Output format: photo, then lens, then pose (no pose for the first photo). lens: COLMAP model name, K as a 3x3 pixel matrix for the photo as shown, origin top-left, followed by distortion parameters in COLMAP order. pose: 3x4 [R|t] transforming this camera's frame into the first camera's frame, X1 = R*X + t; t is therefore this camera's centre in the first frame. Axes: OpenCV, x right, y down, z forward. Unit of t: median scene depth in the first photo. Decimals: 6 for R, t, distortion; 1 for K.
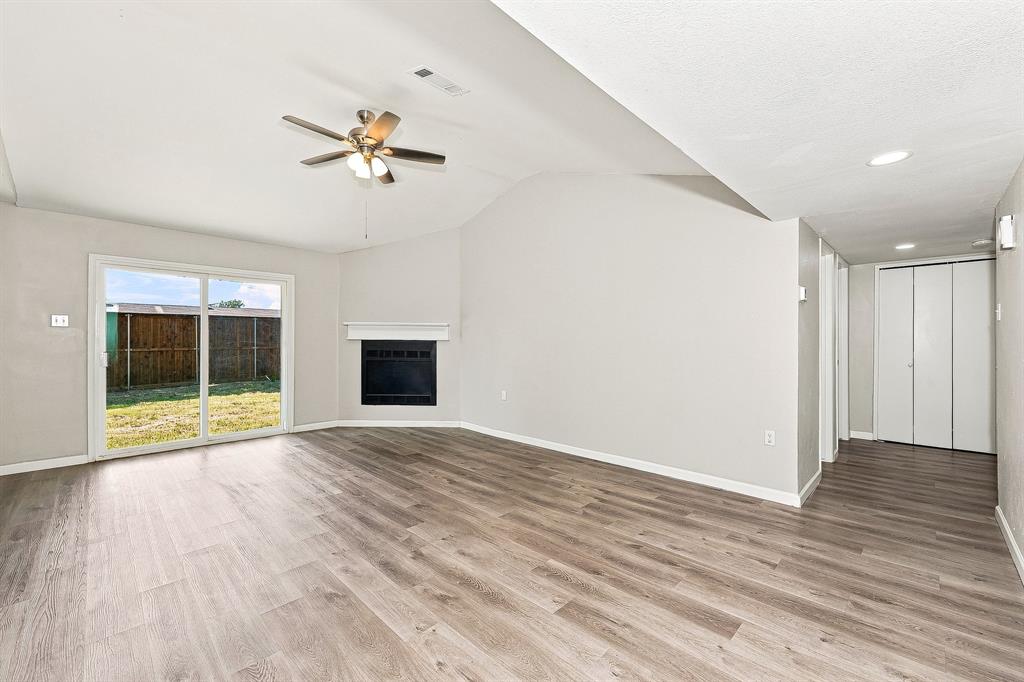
lens RADIAL K [[415.6, 0, 509.4], [0, 415.6, 340.2], [0, 0, 1]] dist [0.000489, -0.000300]
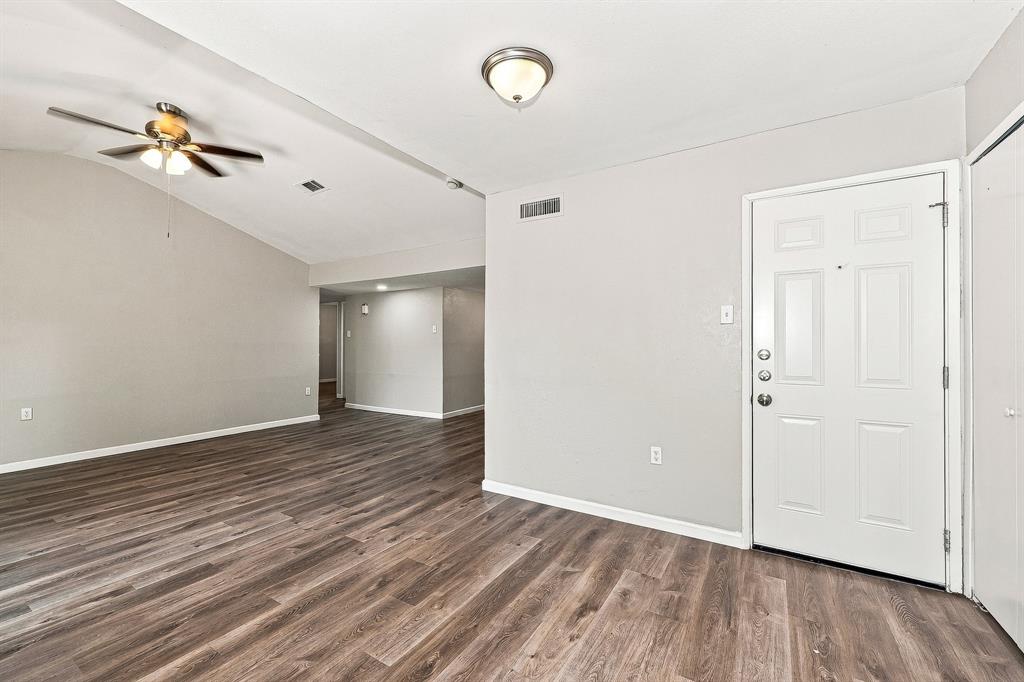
lens RADIAL K [[415.6, 0, 511.8], [0, 415.6, 343.0], [0, 0, 1]] dist [0.000489, -0.000300]
pose [[-0.225983, 0.001861, 0.974130, -1.506453], [-0.004732, 0.999984, -0.003008, -0.001850], [-0.974120, -0.005289, -0.225970, 0.455045]]
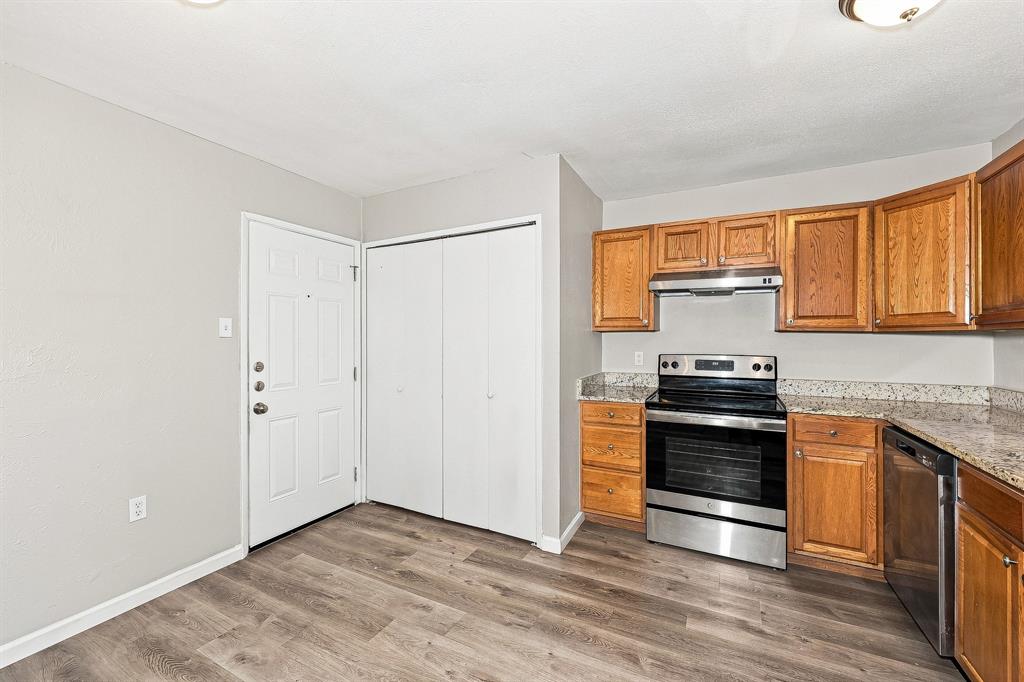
lens RADIAL K [[415.6, 0, 510.0], [0, 415.6, 339.5], [0, 0, 1]] dist [0.000489, -0.000300]
pose [[-0.956478, -0.000091, -0.291804, -1.125688], [0.000711, 0.999996, -0.002644, -0.034140], [0.291803, -0.002737, -0.956475, 0.745841]]
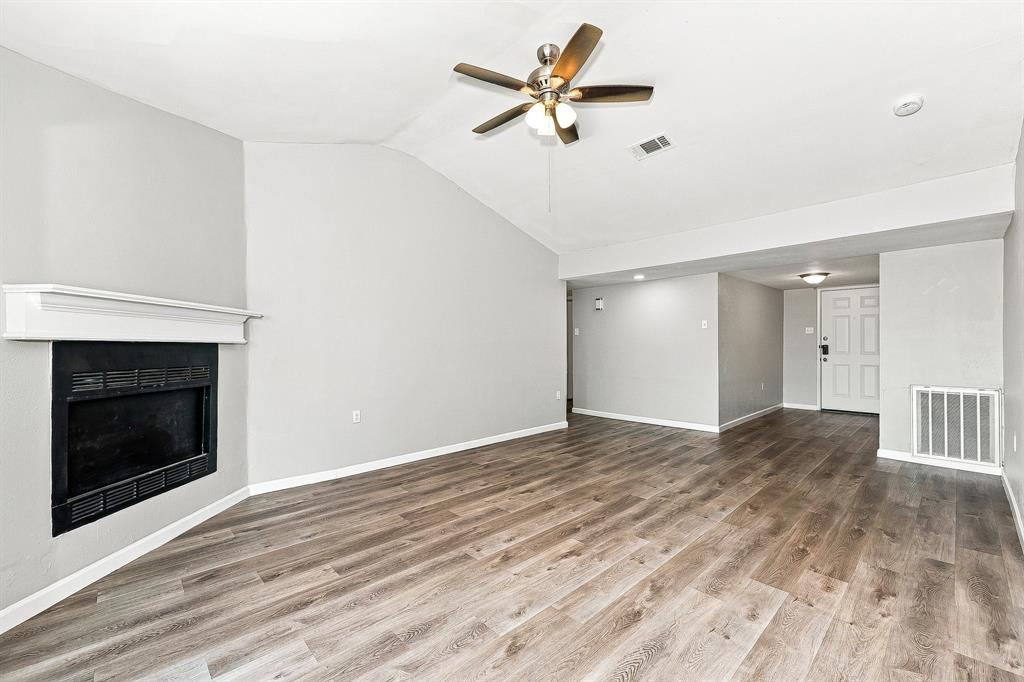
lens RADIAL K [[415.6, 0, 512.7], [0, 415.6, 345.9], [0, 0, 1]] dist [0.000489, -0.000300]
pose [[0.033935, -0.004231, 0.999415, -1.167534], [0.001999, 0.999989, 0.004165, 0.004069], [-0.999422, 0.001857, 0.033943, 1.075355]]
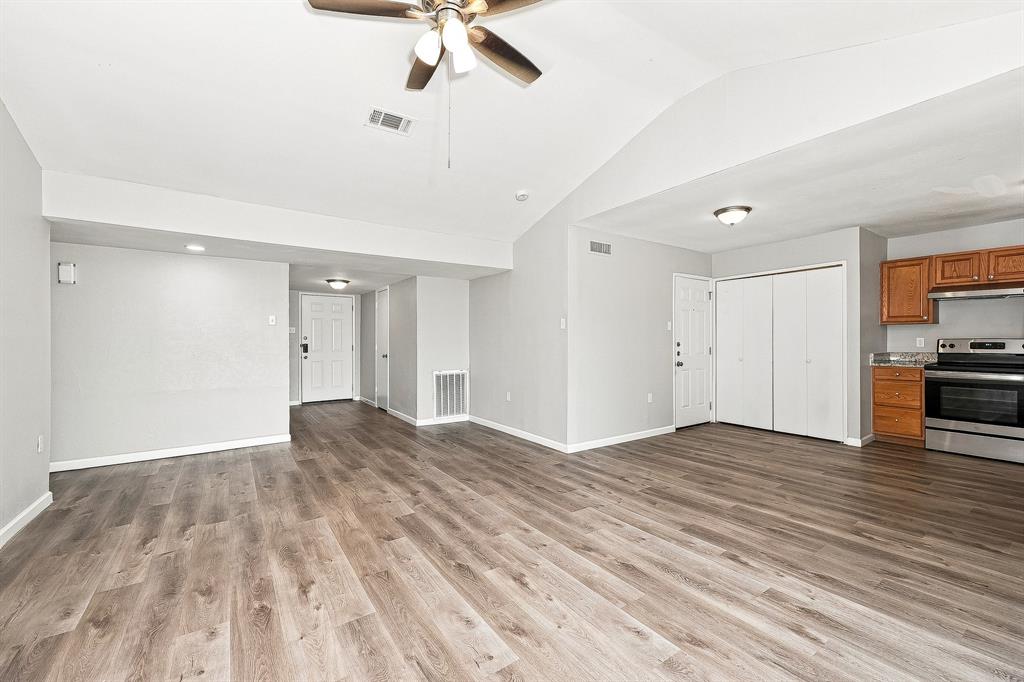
lens RADIAL K [[415.6, 0, 507.3], [0, 415.6, 341.1], [0, 0, 1]] dist [0.000489, -0.000300]
pose [[-0.980682, 0.002242, 0.195597, -0.561401], [0.001641, 0.999993, -0.003236, 0.005444], [-0.195603, -0.002852, -0.980679, 1.618861]]
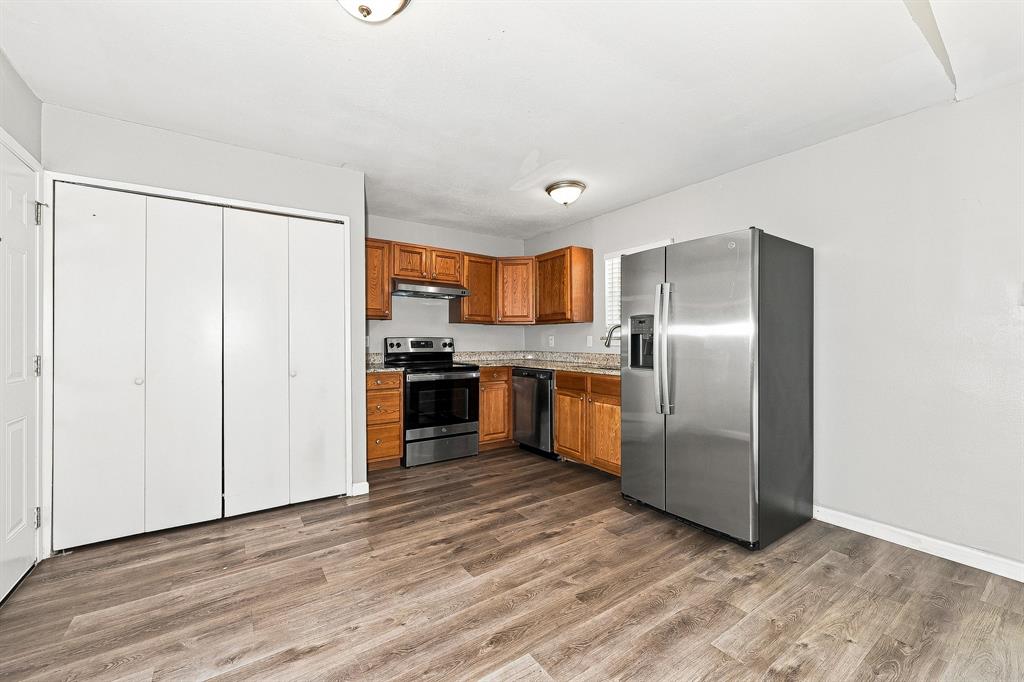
lens RADIAL K [[415.6, 0, 512.2], [0, 415.6, 338.8], [0, 0, 1]] dist [0.000489, -0.000300]
pose [[-0.181665, -0.004299, -0.983351, -0.564986], [0.004206, 0.999978, -0.005148, 0.007868], [0.983352, -0.005072, -0.181643, 0.548899]]
